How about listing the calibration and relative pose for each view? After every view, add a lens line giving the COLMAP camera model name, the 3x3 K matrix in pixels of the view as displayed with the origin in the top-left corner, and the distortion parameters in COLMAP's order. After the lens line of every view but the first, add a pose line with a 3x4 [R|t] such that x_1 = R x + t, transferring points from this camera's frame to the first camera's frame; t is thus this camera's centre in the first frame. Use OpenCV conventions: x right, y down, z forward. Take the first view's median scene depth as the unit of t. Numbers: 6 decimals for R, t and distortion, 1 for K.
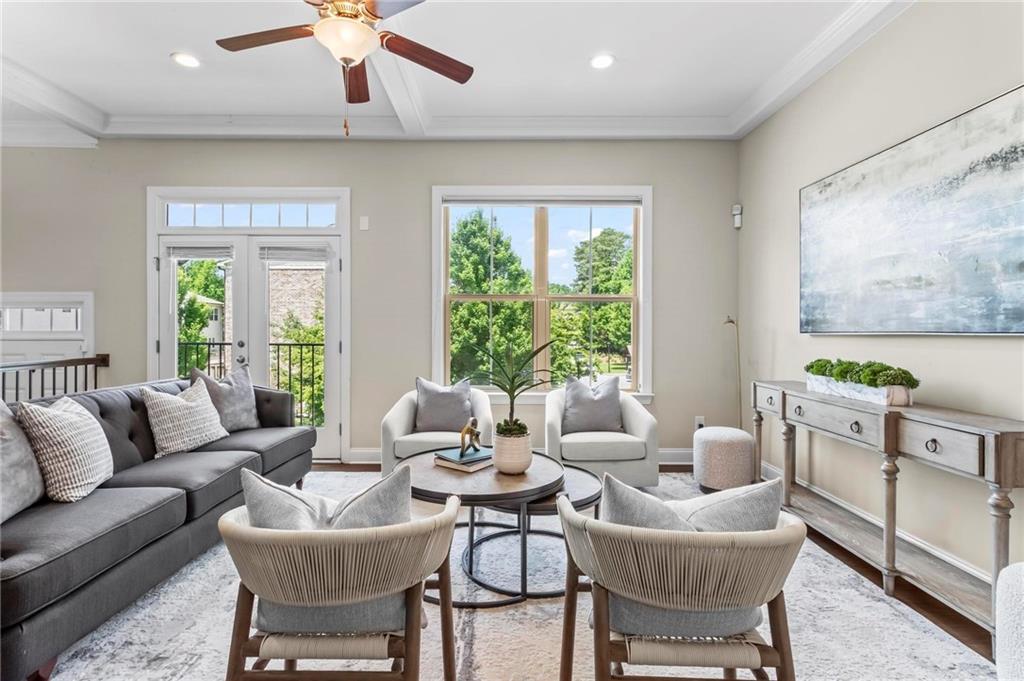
lens RADIAL K [[488.6, 0, 496.2], [0, 488.6, 333.3], [0, 0, 1]] dist [0.002817, 0.001072]
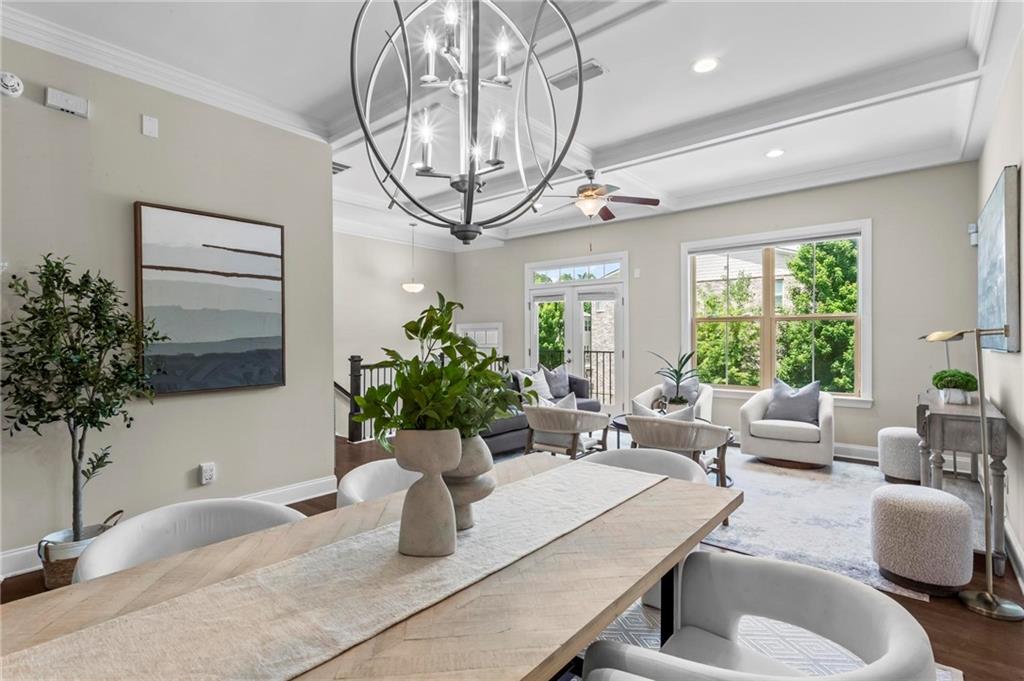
lens RADIAL K [[486.1, 0, 504.0], [0, 486.1, 340.6], [0, 0, 1]] dist [-0.000727, 0.001667]
pose [[0.763322, -0.001445, -0.646016, 0.453633], [0.000569, 0.999999, -0.001565, -0.014296], [0.646018, 0.000827, 0.763322, -0.493723]]
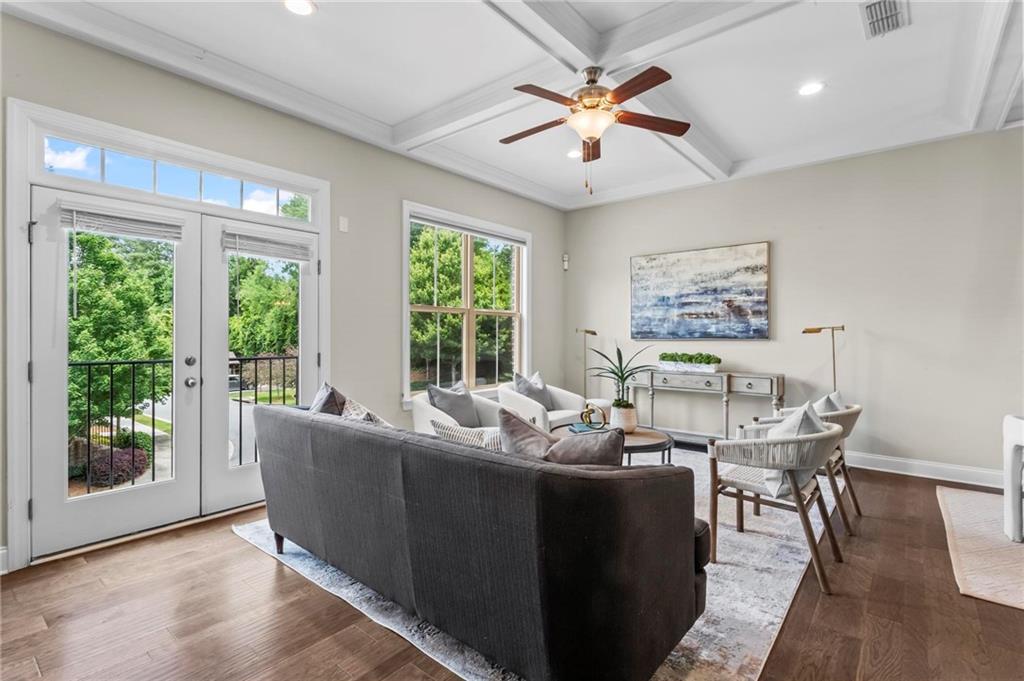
lens RADIAL K [[487.7, 0, 504.9], [0, 487.7, 333.3], [0, 0, 1]] dist [0.005134, 0.000980]
pose [[0.638733, -0.001193, 0.769428, -0.901090], [0.008506, 0.999949, -0.005511, -0.013320], [-0.769381, 0.010065, 0.638710, 0.204230]]
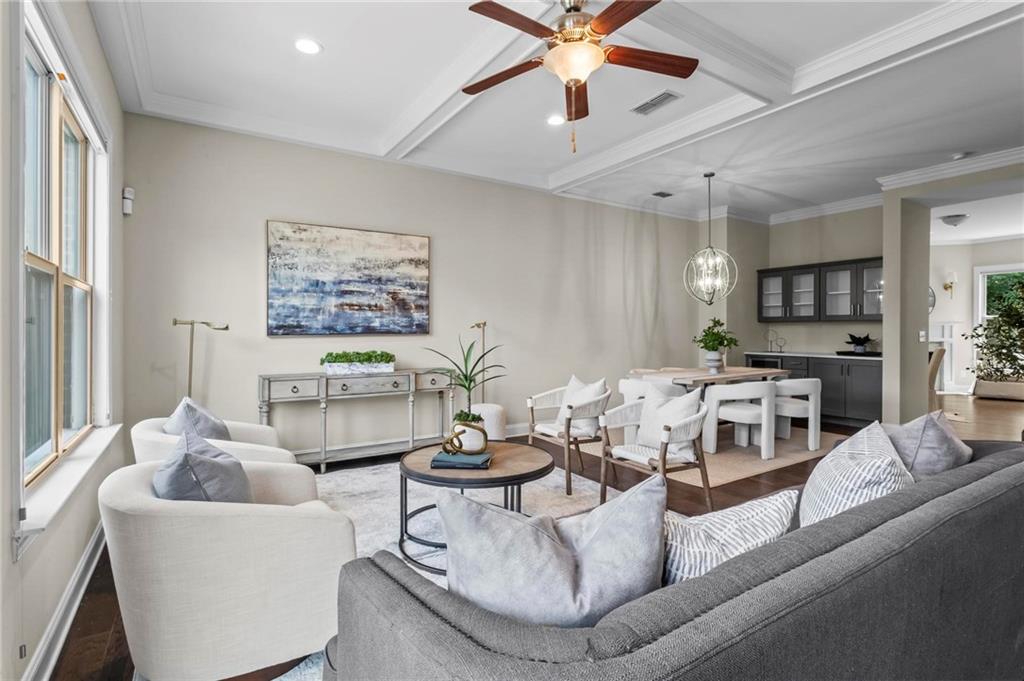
lens RADIAL K [[495.4, 0, 512.1], [0, 495.4, 330.6], [0, 0, 1]] dist [0.001049, 0.000822]
pose [[-0.546866, -0.003745, 0.837212, -0.686560], [0.004875, 0.999959, 0.007657, -0.017245], [-0.837206, 0.008268, -0.546825, 1.037413]]
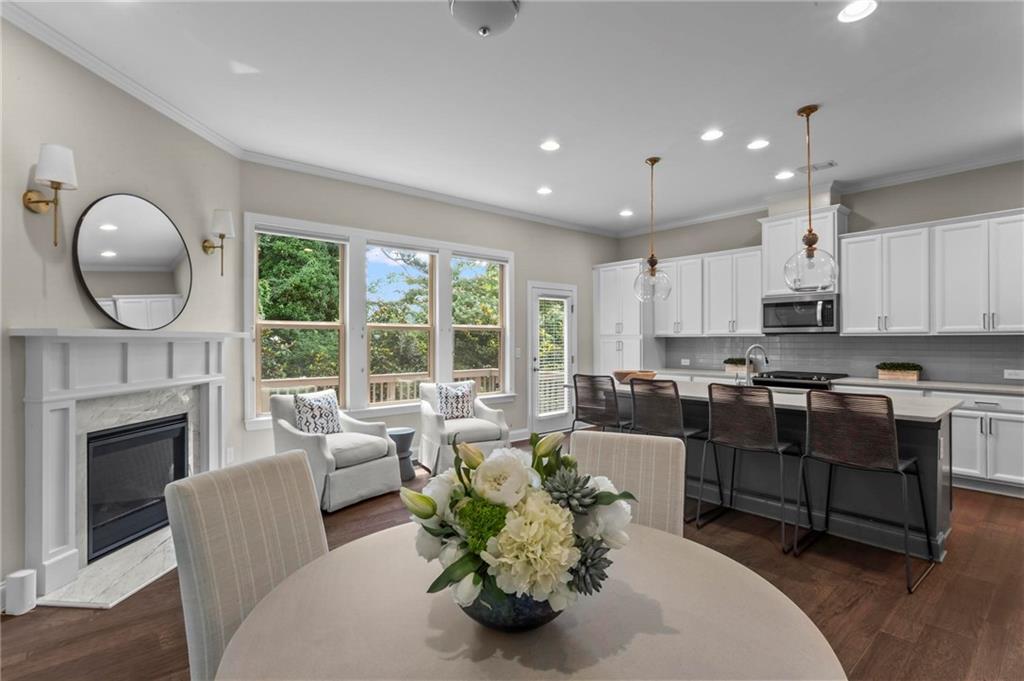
lens RADIAL K [[483.9, 0, 504.0], [0, 483.9, 338.9], [0, 0, 1]] dist [0.001407, 0.000563]
pose [[-0.764145, -0.000620, -0.645044, 0.416404], [-0.004245, 0.999983, 0.004068, -0.026724], [0.645030, 0.005847, -0.764135, -1.110346]]
